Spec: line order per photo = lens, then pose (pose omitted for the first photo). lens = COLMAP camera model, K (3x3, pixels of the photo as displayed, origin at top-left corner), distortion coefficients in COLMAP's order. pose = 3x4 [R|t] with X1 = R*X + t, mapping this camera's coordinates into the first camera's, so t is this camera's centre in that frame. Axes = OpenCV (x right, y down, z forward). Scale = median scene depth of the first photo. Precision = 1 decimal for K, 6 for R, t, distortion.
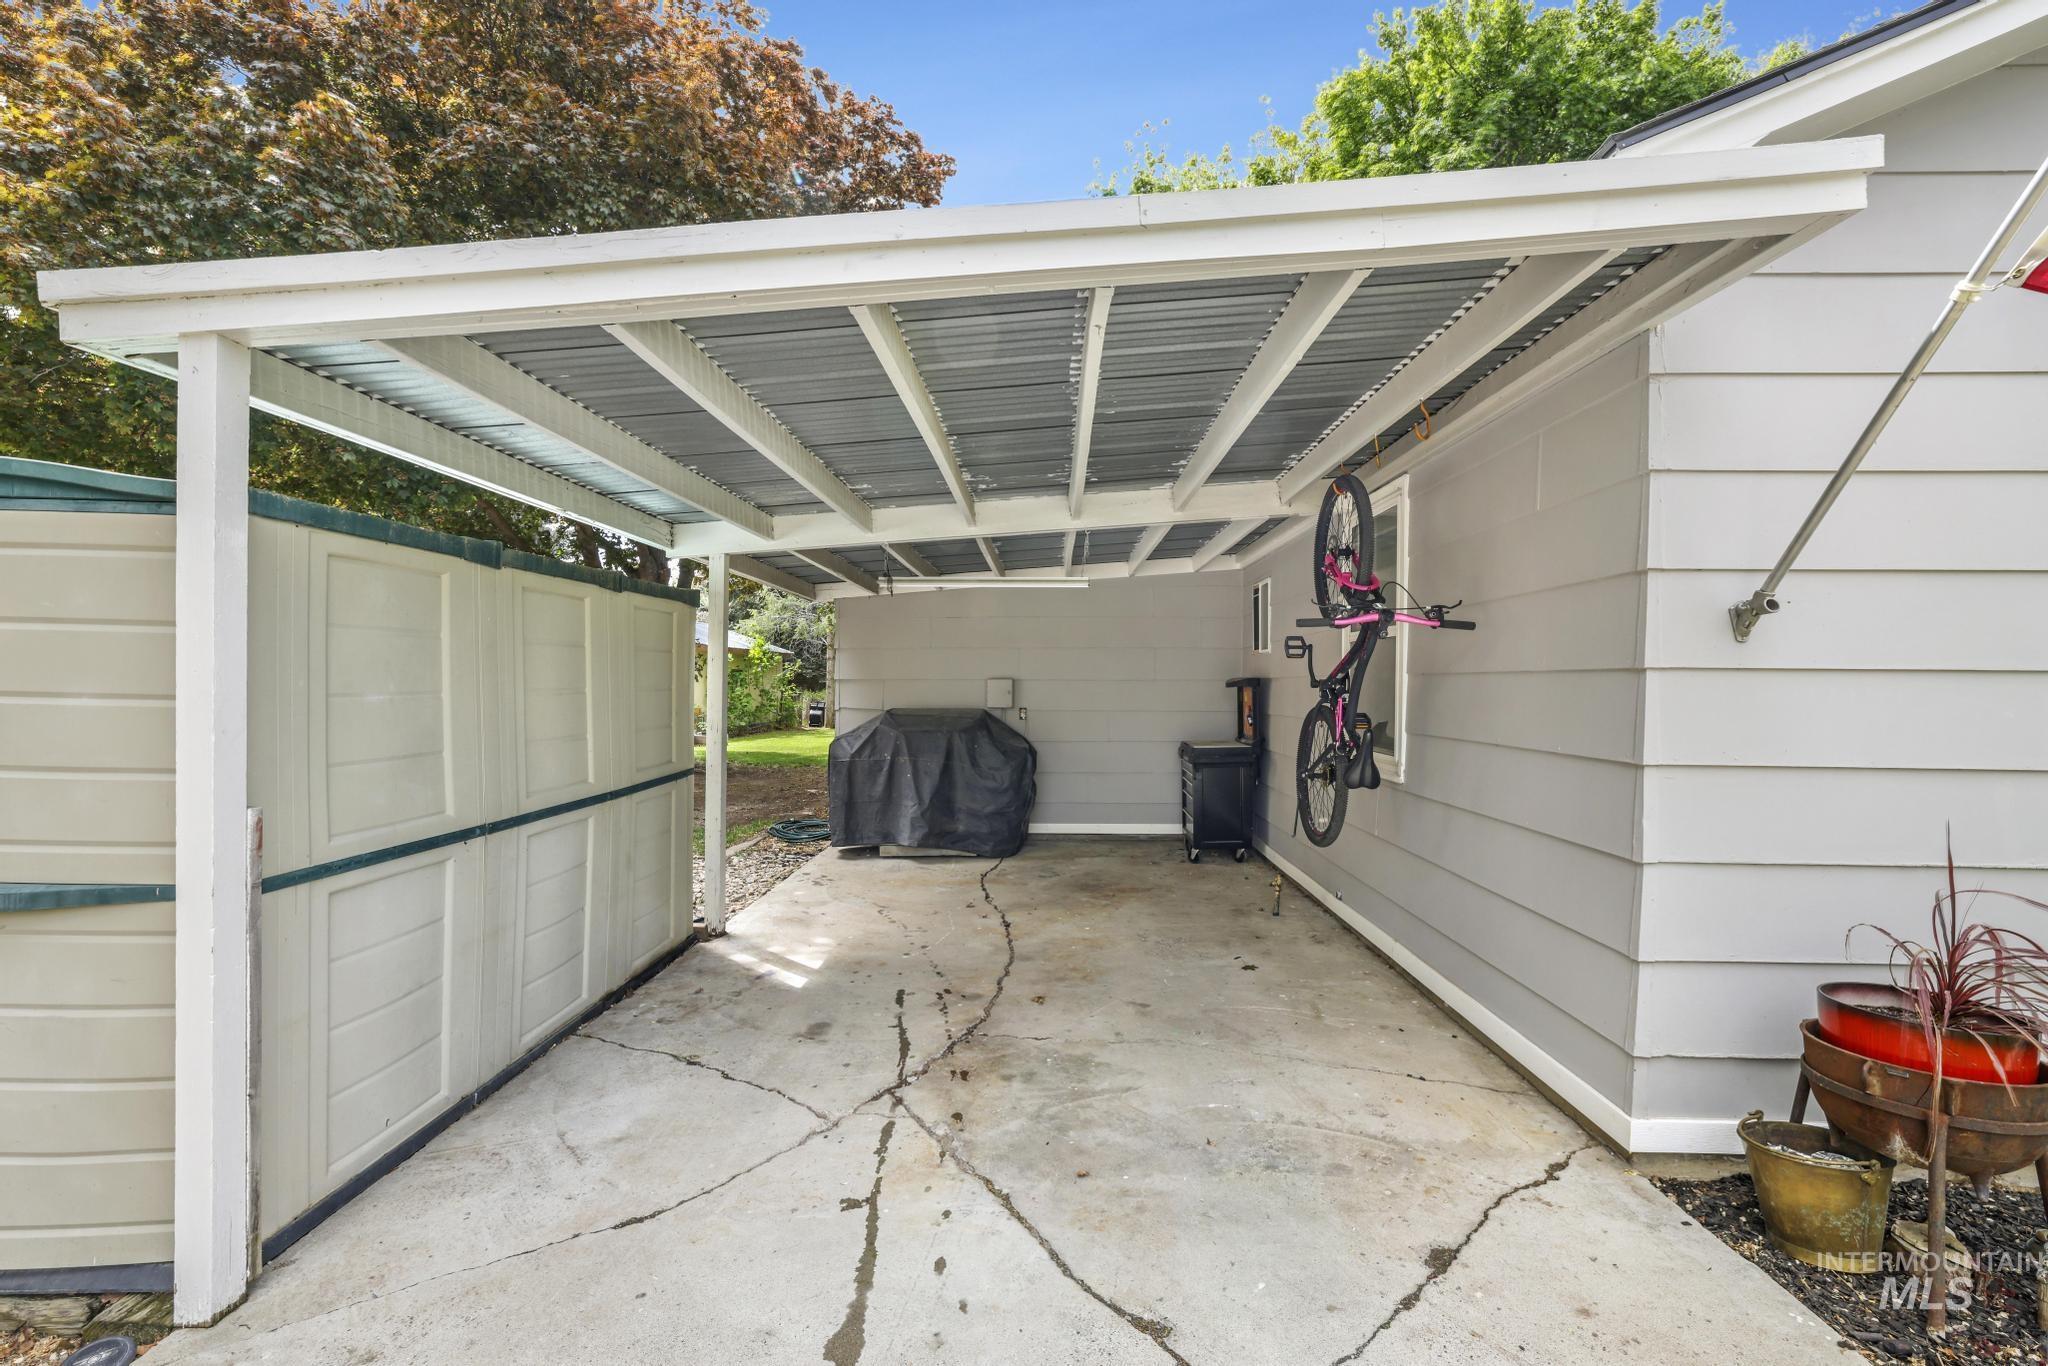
lens RADIAL K [[881.4, 0, 1035.3], [0, 881.4, 691.8], [0, 0, 1]] dist [-0.027187, 0.003220]
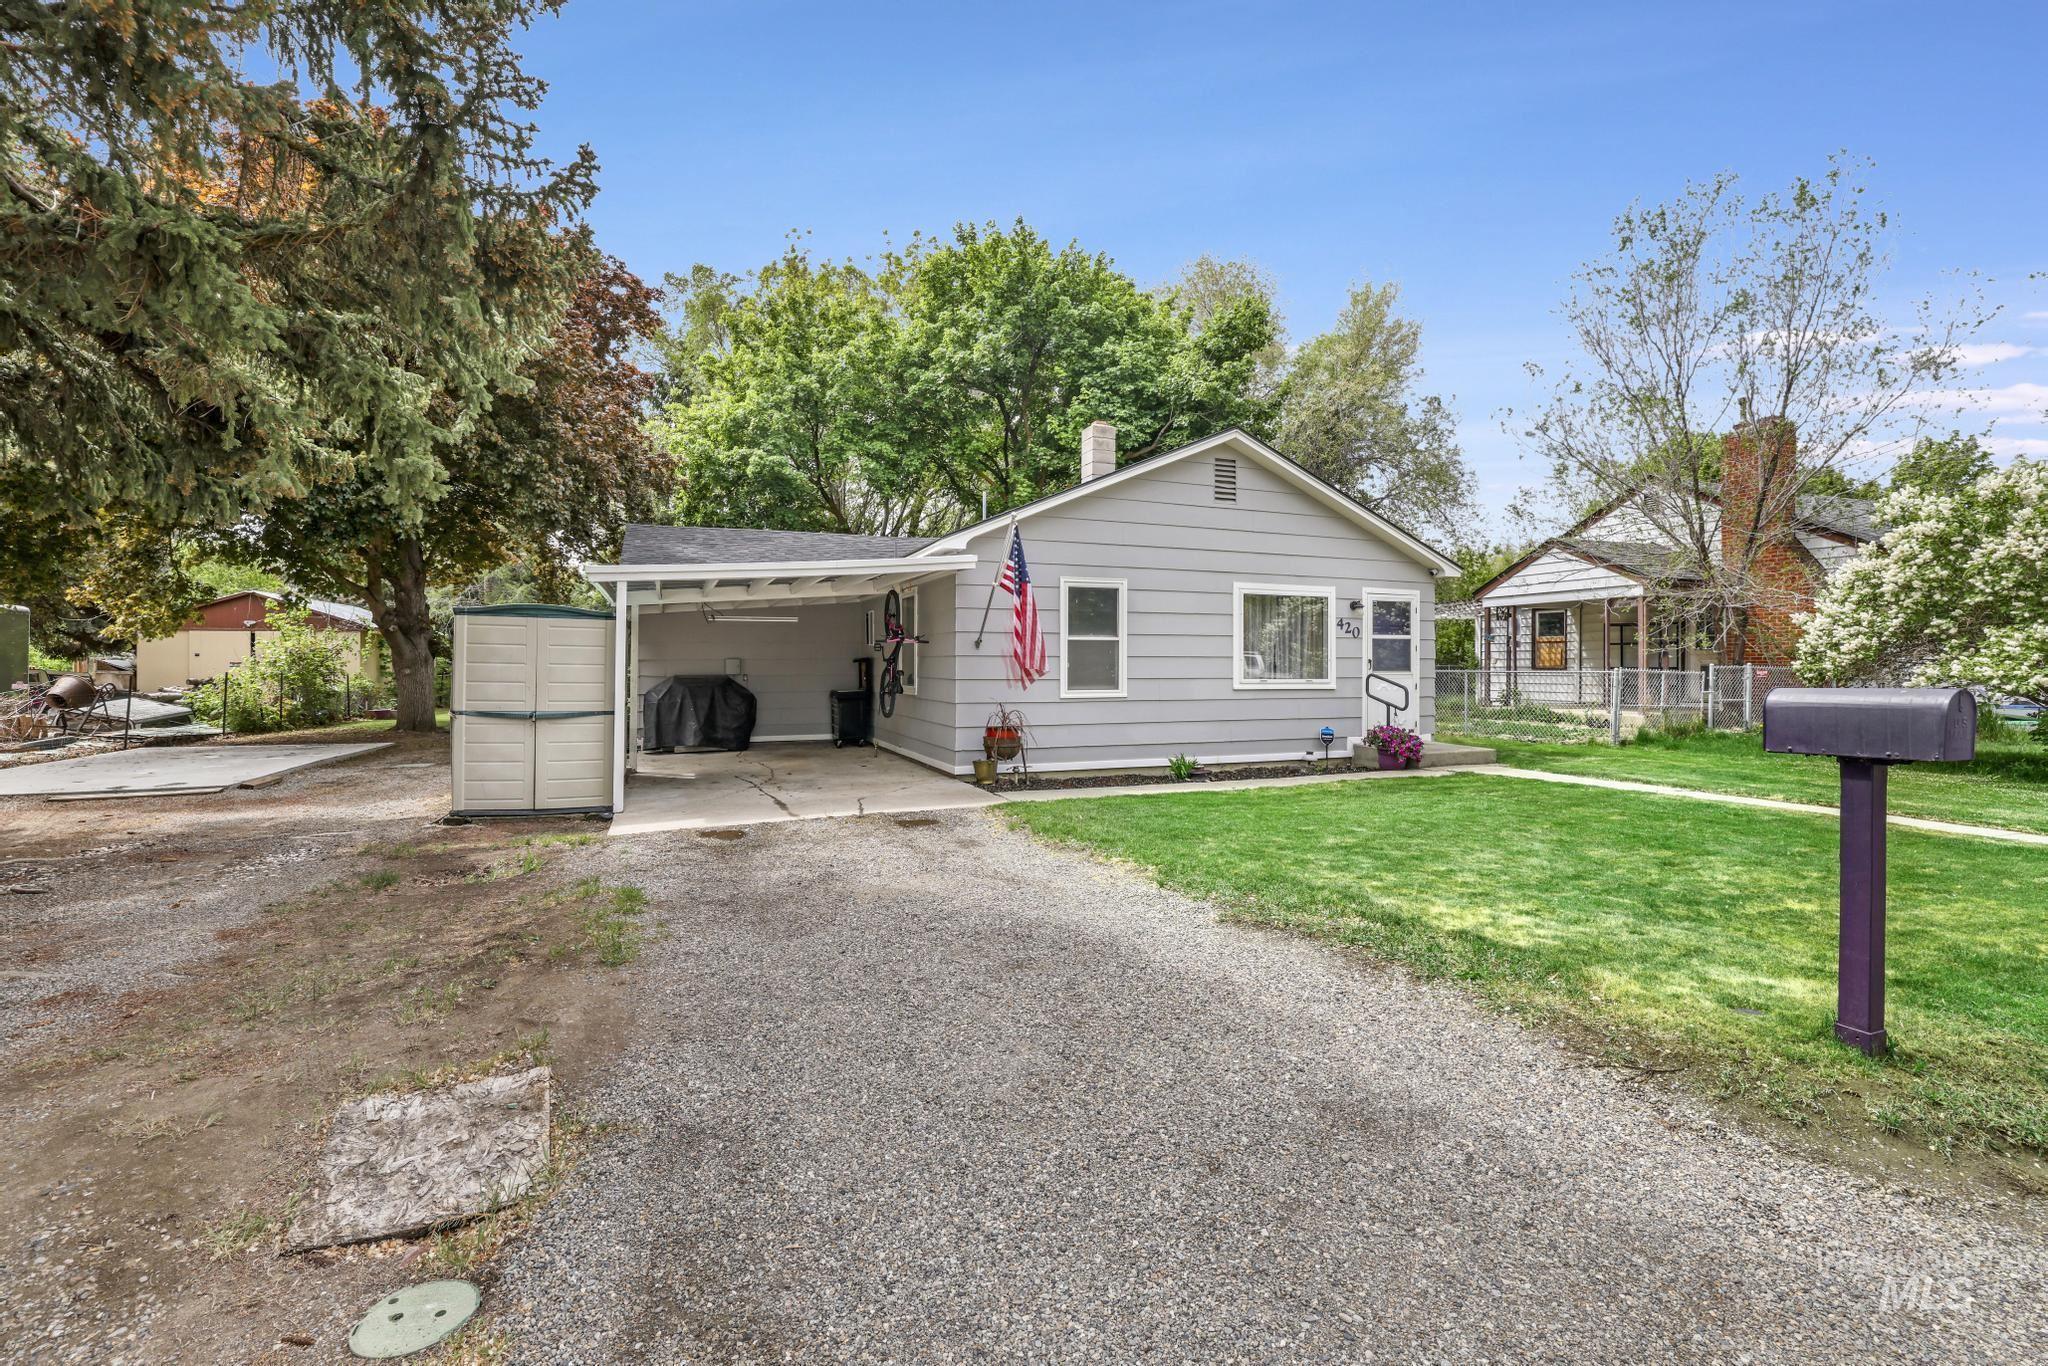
lens RADIAL K [[881.4, 0, 1005.8], [0, 881.4, 665.8], [0, 0, 1]] dist [-0.027187, 0.003220]
pose [[0.925265, -0.007441, 0.379248, -0.244333], [0.009152, 0.999954, -0.002711, 0.011570], [-0.379211, 0.005979, 0.925291, -1.085013]]
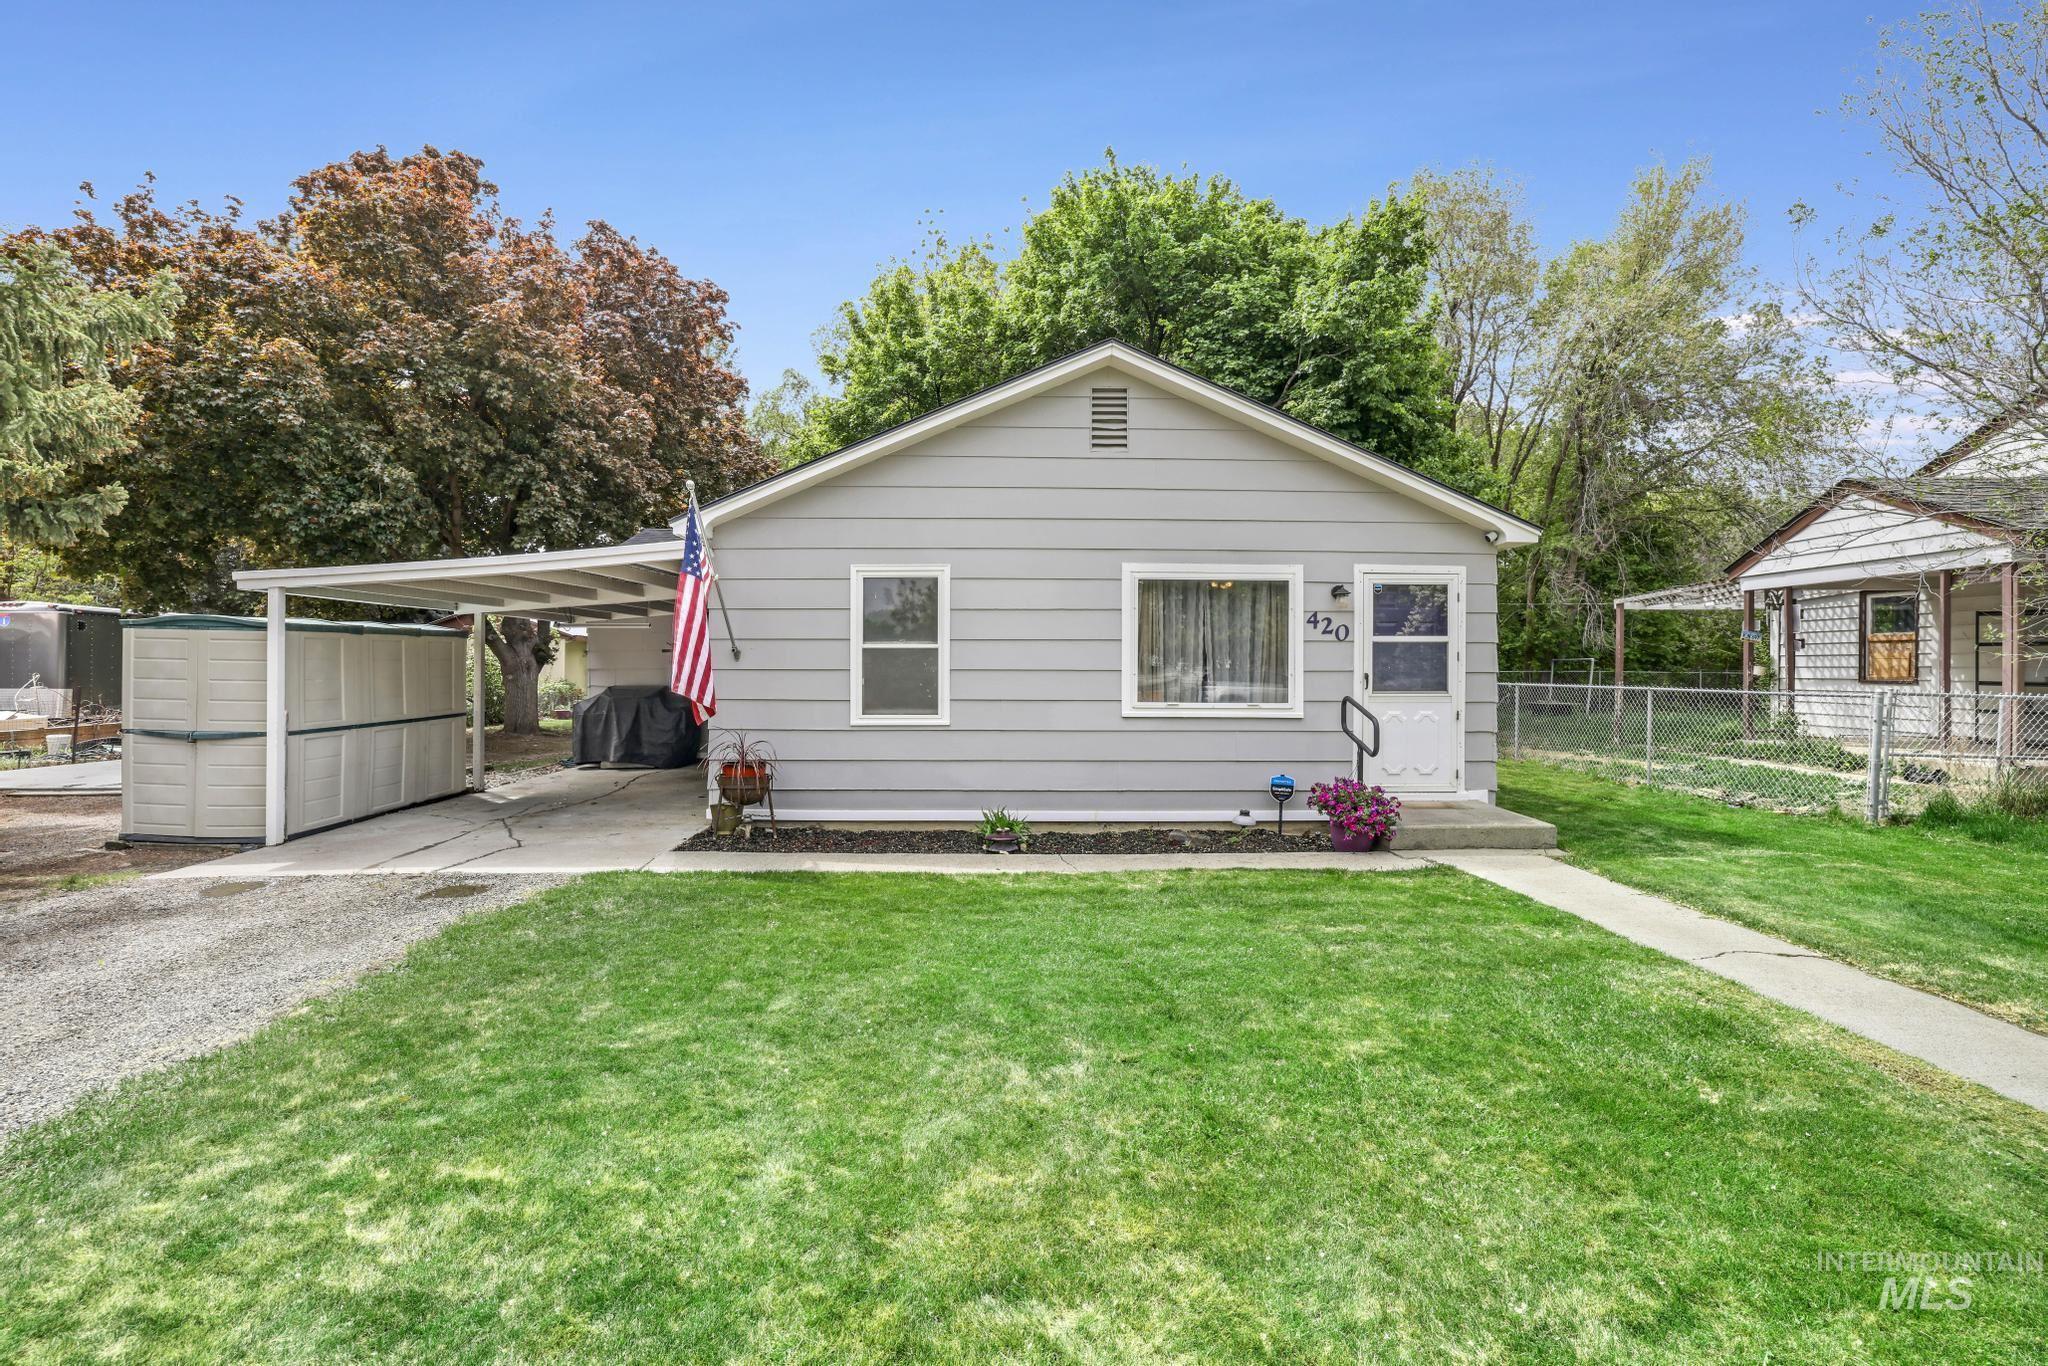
lens RADIAL K [[881.4, 0, 1011.5], [0, 881.4, 668.5], [0, 0, 1]] dist [-0.027187, 0.003220]
pose [[0.999237, -0.005392, 0.038691, 0.624256], [0.005520, 0.999980, -0.003200, -0.005536], [-0.038673, 0.003411, 0.999246, -0.859988]]
